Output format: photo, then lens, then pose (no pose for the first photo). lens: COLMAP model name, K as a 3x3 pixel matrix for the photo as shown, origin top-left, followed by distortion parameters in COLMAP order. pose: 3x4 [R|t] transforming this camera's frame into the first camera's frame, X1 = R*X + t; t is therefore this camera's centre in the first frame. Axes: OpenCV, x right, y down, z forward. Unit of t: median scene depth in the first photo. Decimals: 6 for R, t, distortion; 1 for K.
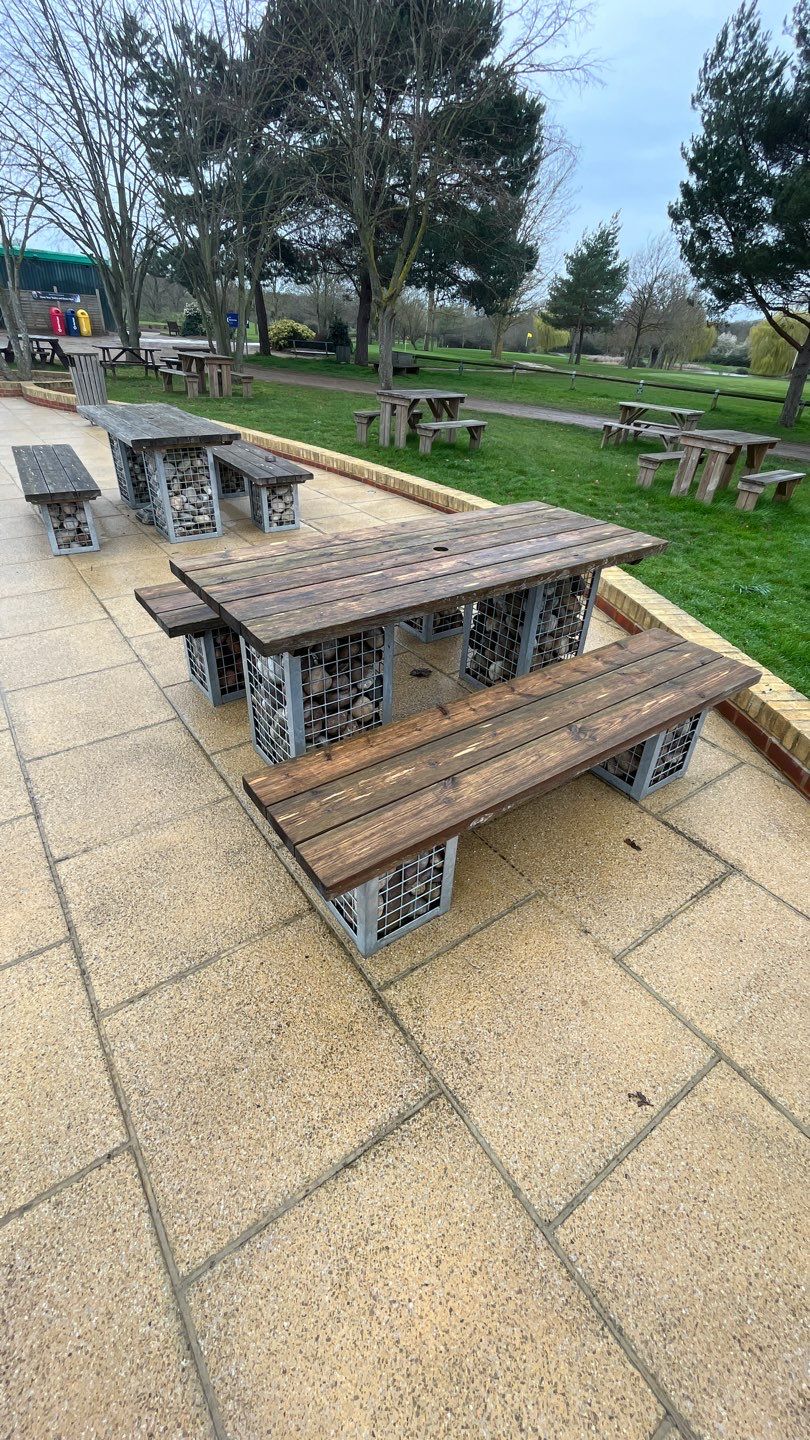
lens RADIAL K [[597.2, 0, 404.6], [0, 597.2, 727.5], [0, 0, 1]] dist [-0.010402, 0.002535]
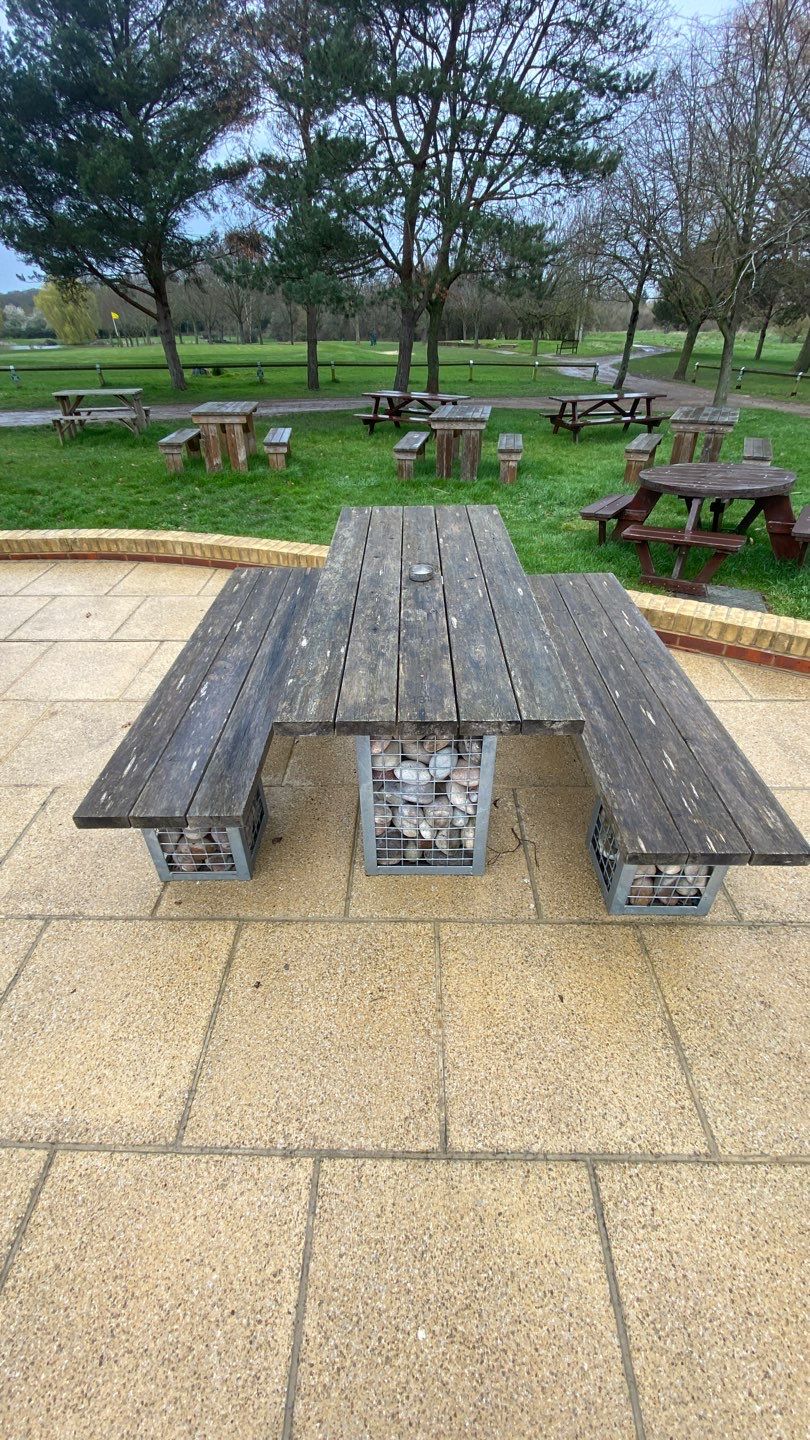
lens RADIAL K [[572.9, 0, 405.0], [0, 572.9, 720.0], [0, 0, 1]] dist [0.001833, -0.011190]
pose [[0.595776, -0.512093, 0.618717, -0.660966], [0.483109, 0.843910, 0.233283, -0.338812], [-0.641604, 0.159924, 0.750179, 0.363553]]
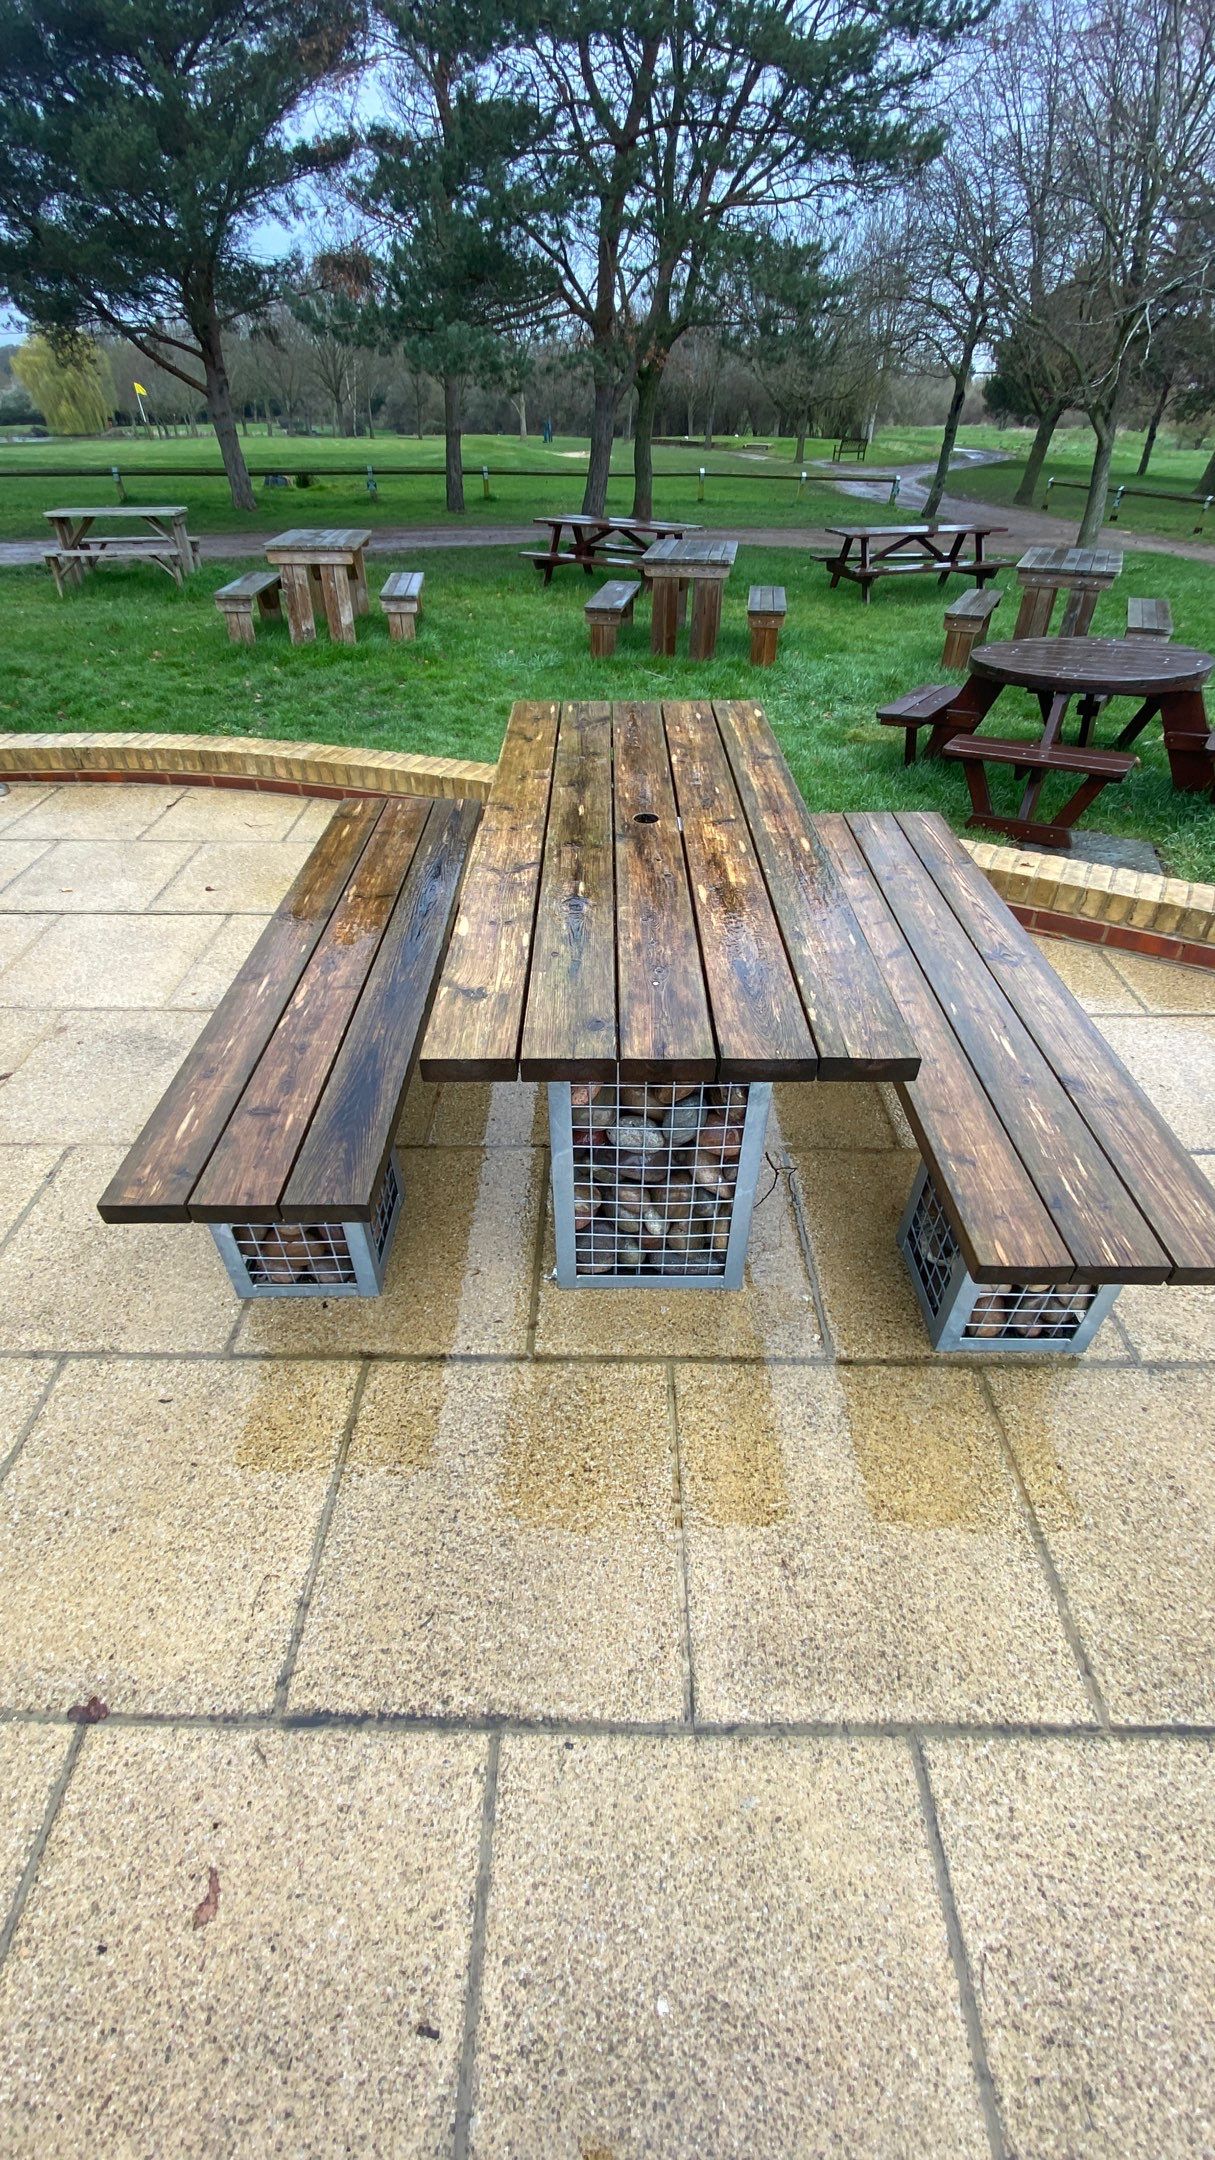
lens RADIAL K [[859.4, 0, 607.5], [0, 859.4, 1080.0], [0, 0, 1]] dist [0.001833, -0.011190]
pose [[0.588922, -0.545399, 0.596414, -0.640650], [0.475413, 0.830564, 0.290080, -0.356382], [-0.653569, 0.112709, 0.748428, 0.409057]]
